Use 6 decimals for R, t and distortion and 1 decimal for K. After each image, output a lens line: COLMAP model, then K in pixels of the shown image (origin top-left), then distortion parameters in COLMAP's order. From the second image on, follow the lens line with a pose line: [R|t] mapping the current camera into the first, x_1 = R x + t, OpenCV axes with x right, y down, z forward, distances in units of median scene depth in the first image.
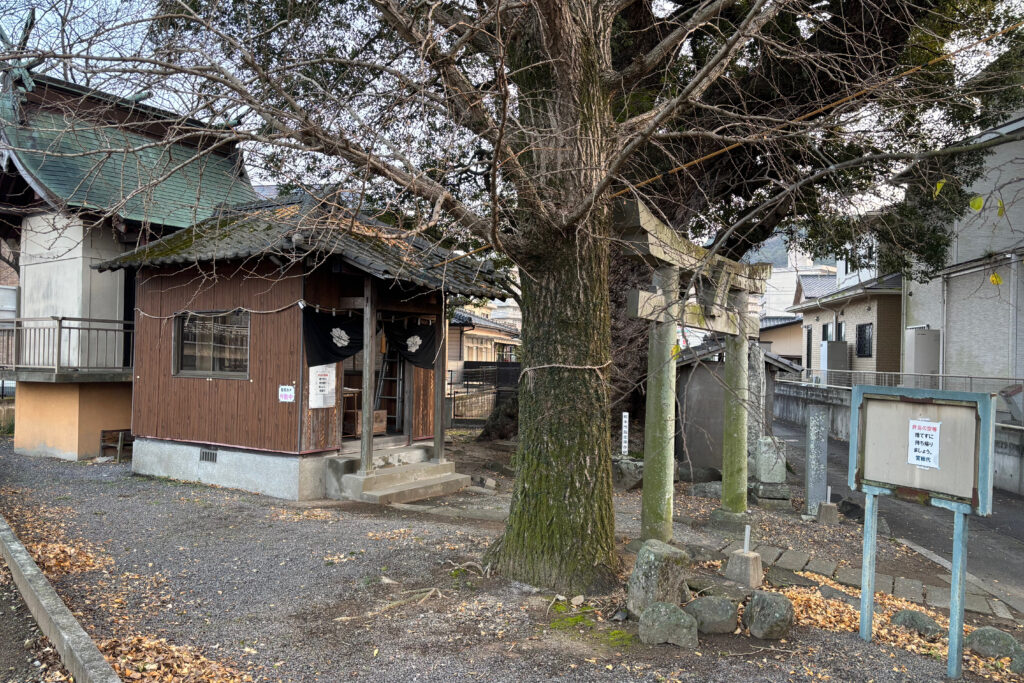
lens RADIAL K [[777.2, 0, 513.1], [0, 777.2, 345.0], [0, 0, 1]] dist [0.088146, -0.118016]
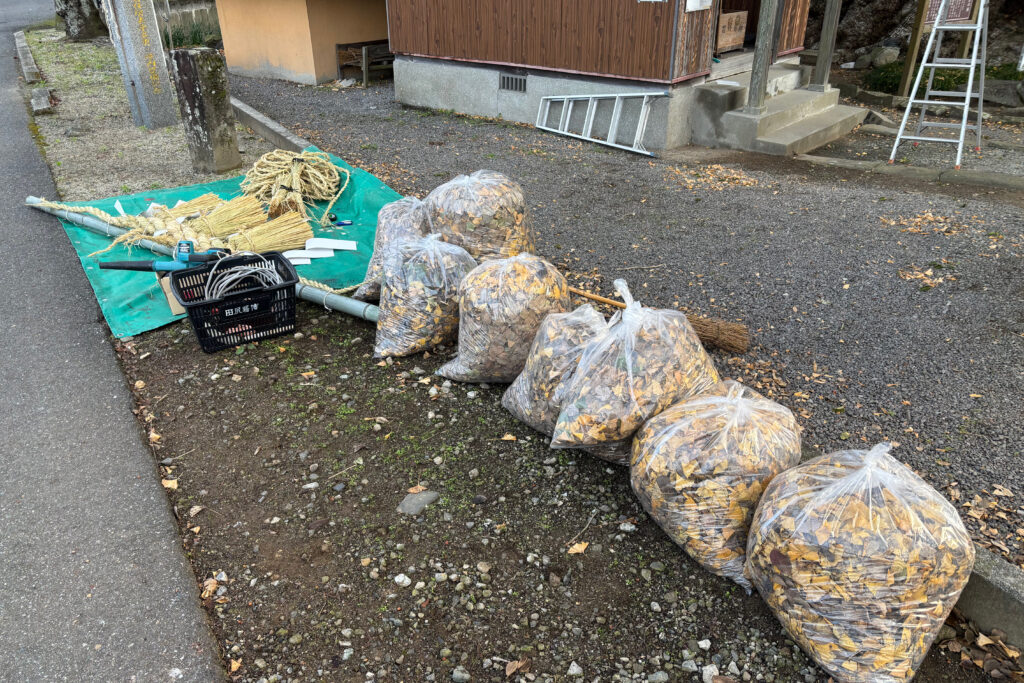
lens RADIAL K [[747.2, 0, 512.0], [0, 747.2, 341.5], [0, 0, 1]] dist [-0.003998, -0.001420]
pose [[0.991510, 0.034202, -0.125449, -0.315669], [0.031059, 0.874561, 0.483919, 0.014980], [0.126264, -0.483707, 0.866074, 0.296497]]
